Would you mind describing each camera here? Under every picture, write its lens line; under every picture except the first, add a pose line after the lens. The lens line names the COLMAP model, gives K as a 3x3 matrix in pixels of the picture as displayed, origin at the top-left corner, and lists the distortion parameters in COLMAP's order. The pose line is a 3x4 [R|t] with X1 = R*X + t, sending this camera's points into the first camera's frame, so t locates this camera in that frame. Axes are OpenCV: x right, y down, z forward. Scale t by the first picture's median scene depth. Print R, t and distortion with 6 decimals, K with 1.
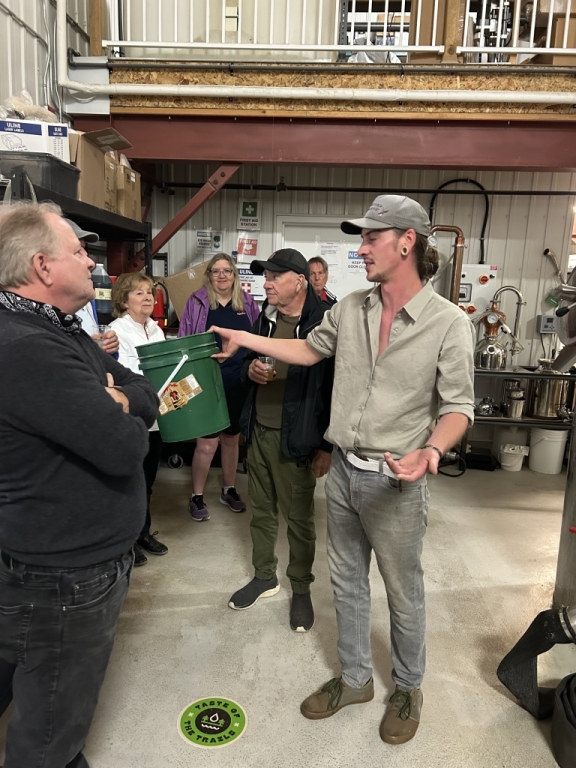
lens RADIAL K [[583.7, 0, 288.0], [0, 583.7, 384.0], [0, 0, 1]] dist [0.017731, 0.001192]
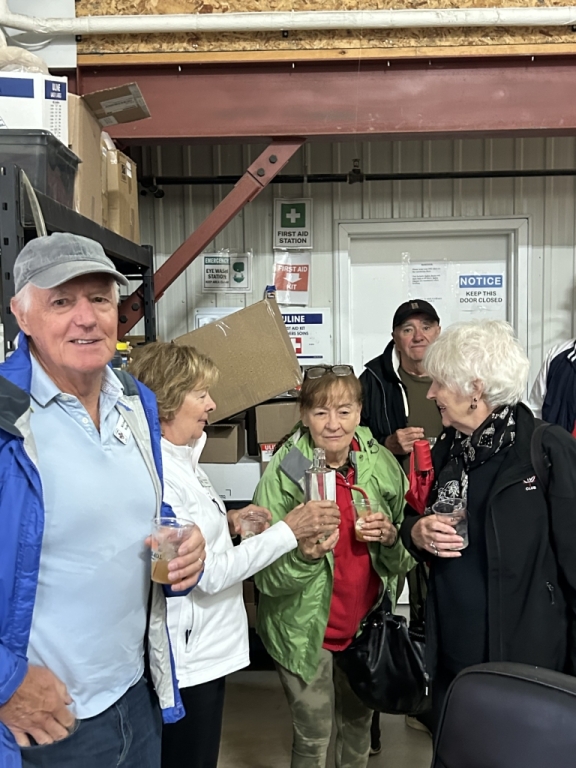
lens RADIAL K [[906.0, 0, 288.0], [0, 906.0, 384.0], [0, 0, 1]] dist [0.150538, -0.376318]
pose [[0.997358, -0.055574, 0.046780, -0.155282], [0.060146, 0.992883, -0.102790, -0.041230], [-0.040734, 0.105332, 0.993602, 0.118760]]
